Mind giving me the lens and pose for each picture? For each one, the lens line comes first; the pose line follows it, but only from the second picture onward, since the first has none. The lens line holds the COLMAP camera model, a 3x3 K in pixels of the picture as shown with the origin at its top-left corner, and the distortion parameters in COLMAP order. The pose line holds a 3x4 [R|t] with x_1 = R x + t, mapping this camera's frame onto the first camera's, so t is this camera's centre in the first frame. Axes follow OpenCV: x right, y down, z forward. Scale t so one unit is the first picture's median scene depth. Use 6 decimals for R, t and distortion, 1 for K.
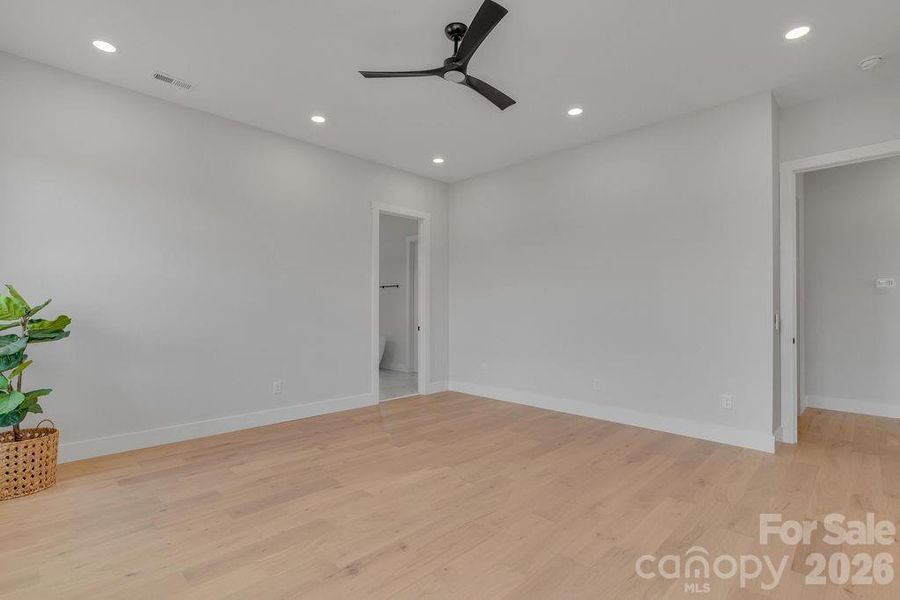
lens RADIAL K [[429.9, 0, 445.2], [0, 429.9, 301.5], [0, 0, 1]] dist [-0.011836, 0.002199]
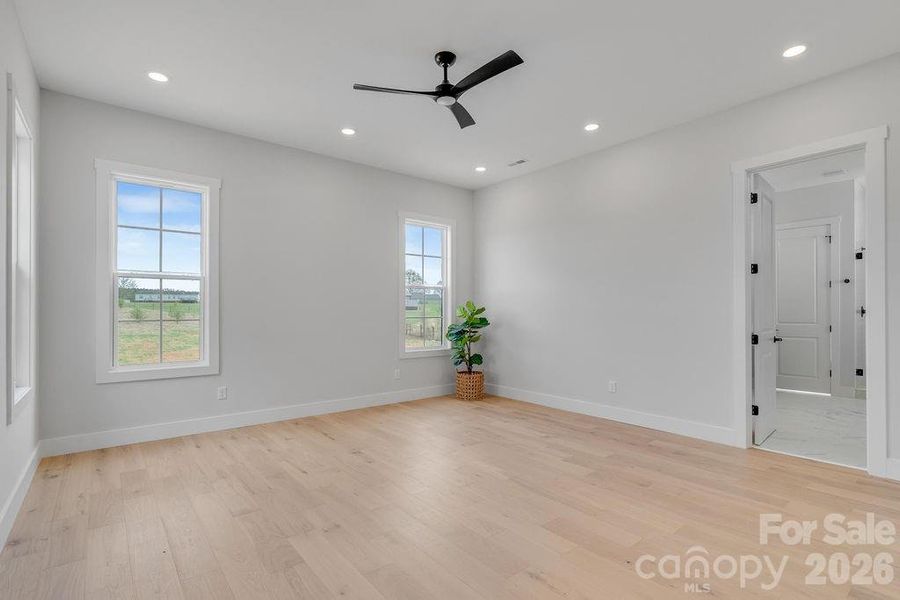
lens RADIAL K [[429.9, 0, 444.4], [0, 429.9, 306.2], [0, 0, 1]] dist [-0.011836, 0.002199]
pose [[-0.115507, -0.014810, -0.993196, 0.845341], [0.016445, 0.999723, -0.016820, 0.015164], [0.993170, -0.018276, -0.115232, 0.849375]]
